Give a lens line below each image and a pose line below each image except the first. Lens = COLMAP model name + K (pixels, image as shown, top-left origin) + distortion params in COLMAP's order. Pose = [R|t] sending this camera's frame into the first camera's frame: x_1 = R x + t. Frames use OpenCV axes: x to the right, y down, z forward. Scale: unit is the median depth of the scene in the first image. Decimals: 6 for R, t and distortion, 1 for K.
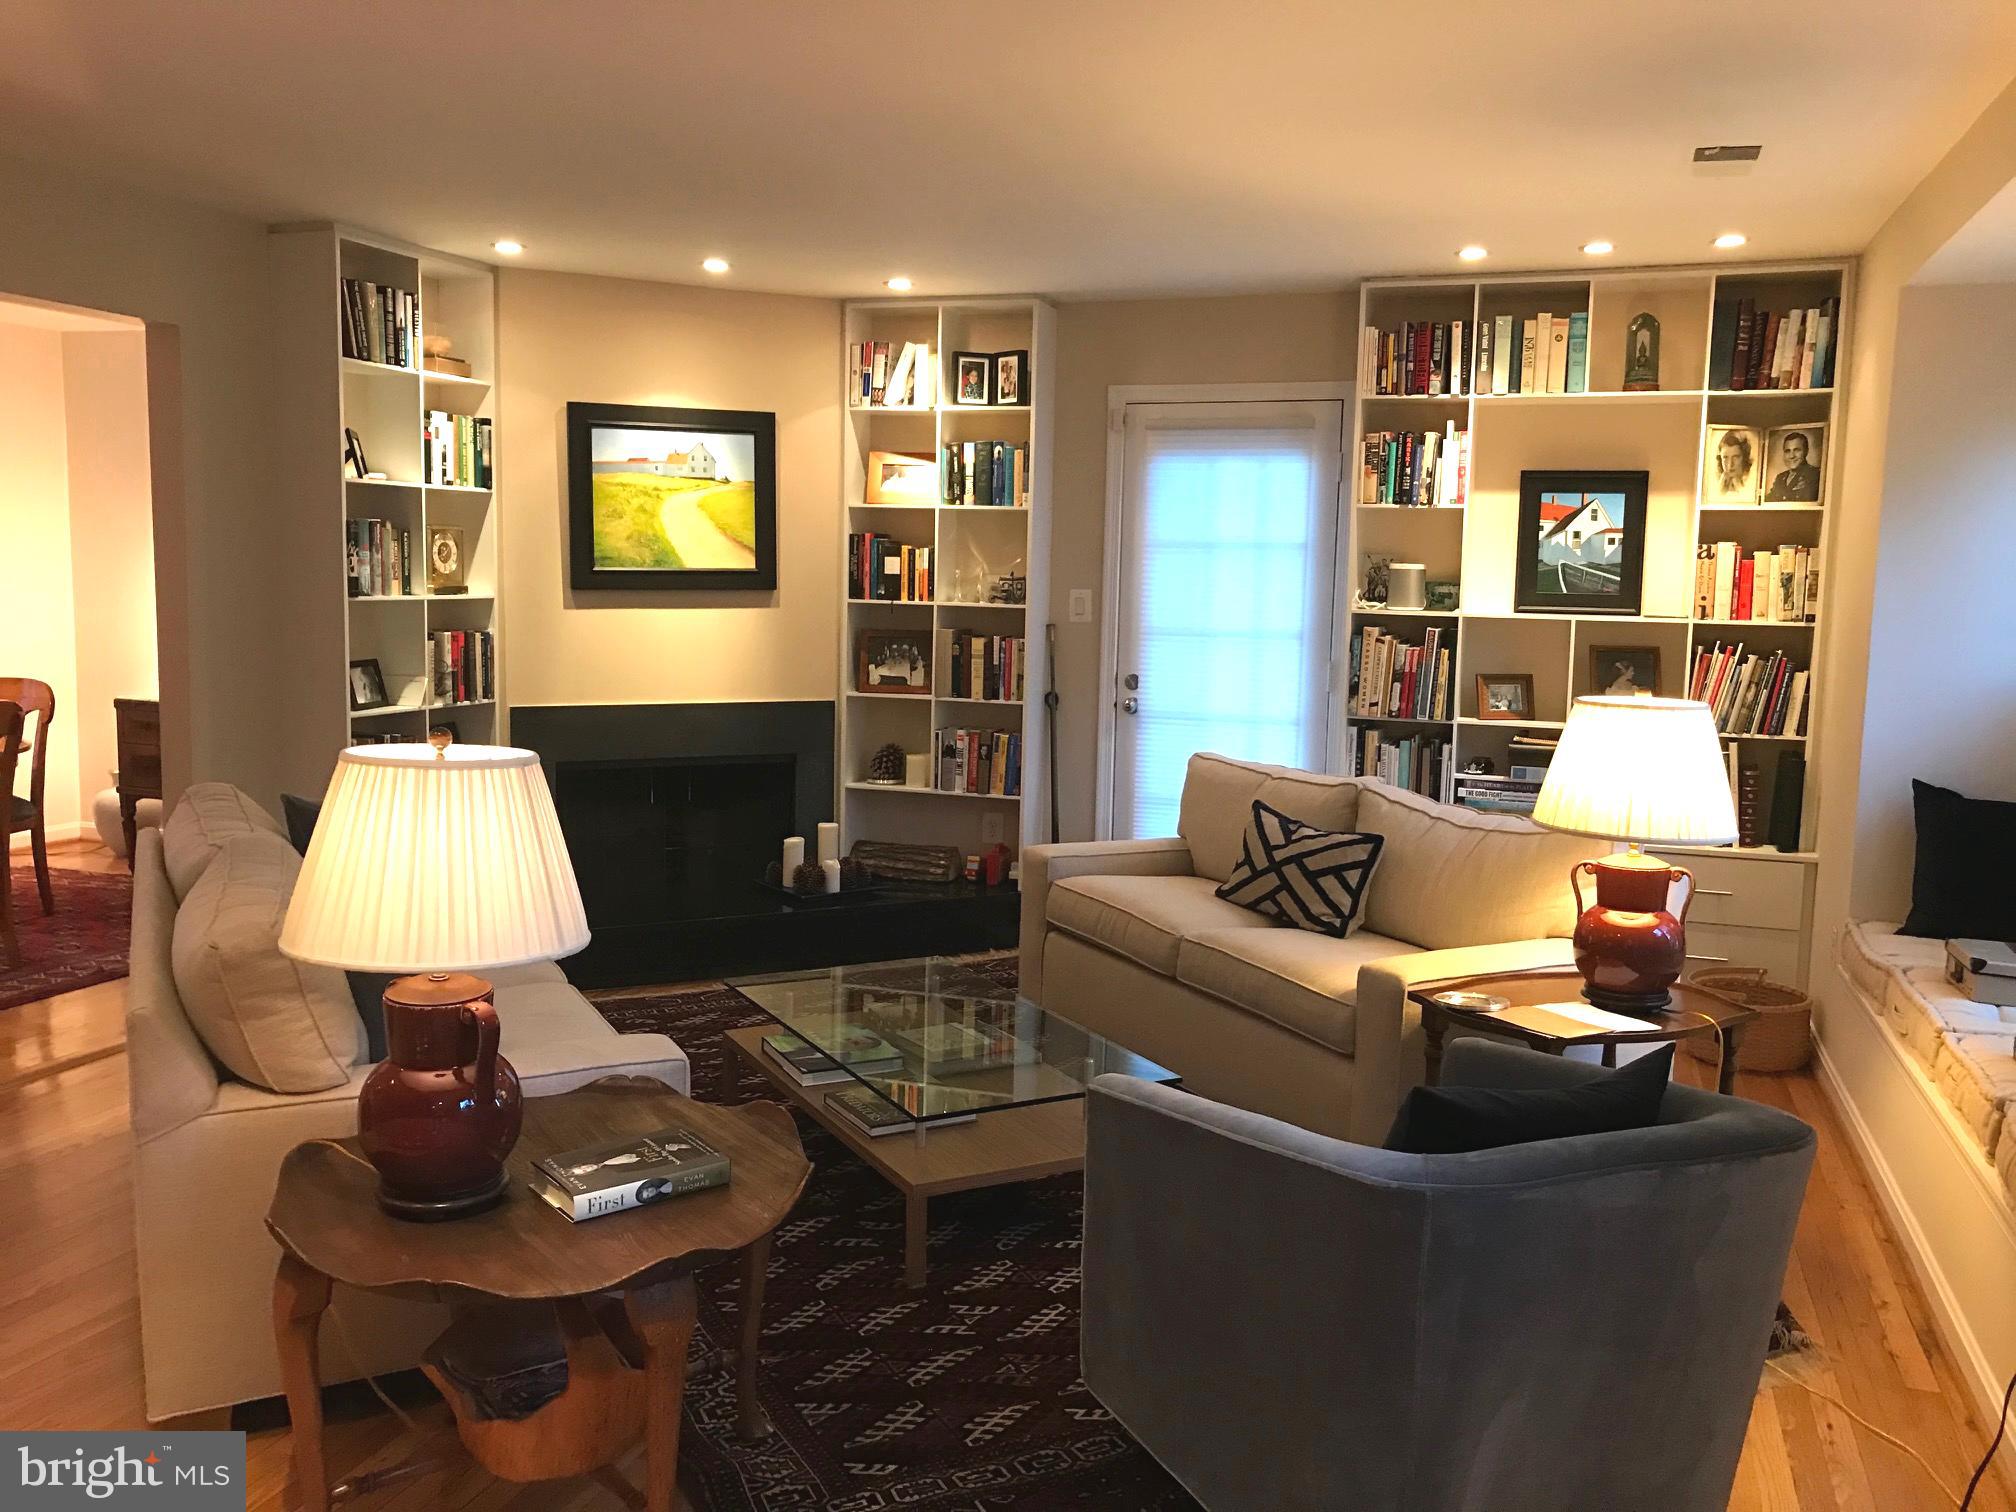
lens RADIAL K [[1665.5, 0, 1012.0], [0, 1665.5, 759.2], [0, 0, 1]] dist [0.044898, -0.043582]
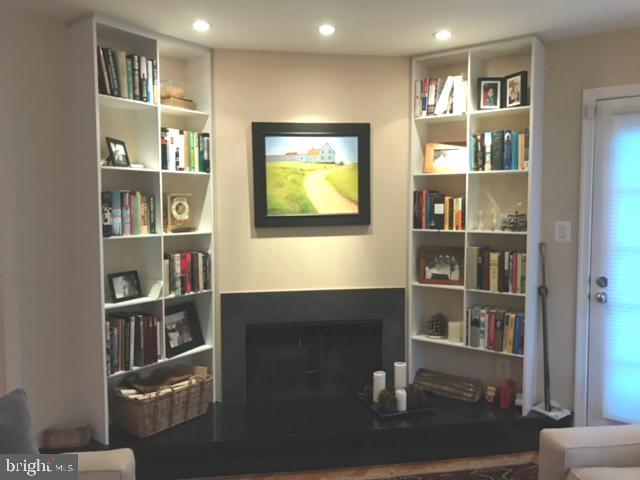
lens RADIAL K [[528.7, 0, 319.1], [0, 528.7, 242.0], [0, 0, 1]] dist [0.044898, -0.043582]
pose [[0.952225, -0.004968, -0.305356, -0.024911], [-0.010891, 0.998679, -0.050213, -0.056461], [0.305202, 0.051140, 0.950913, 0.469244]]
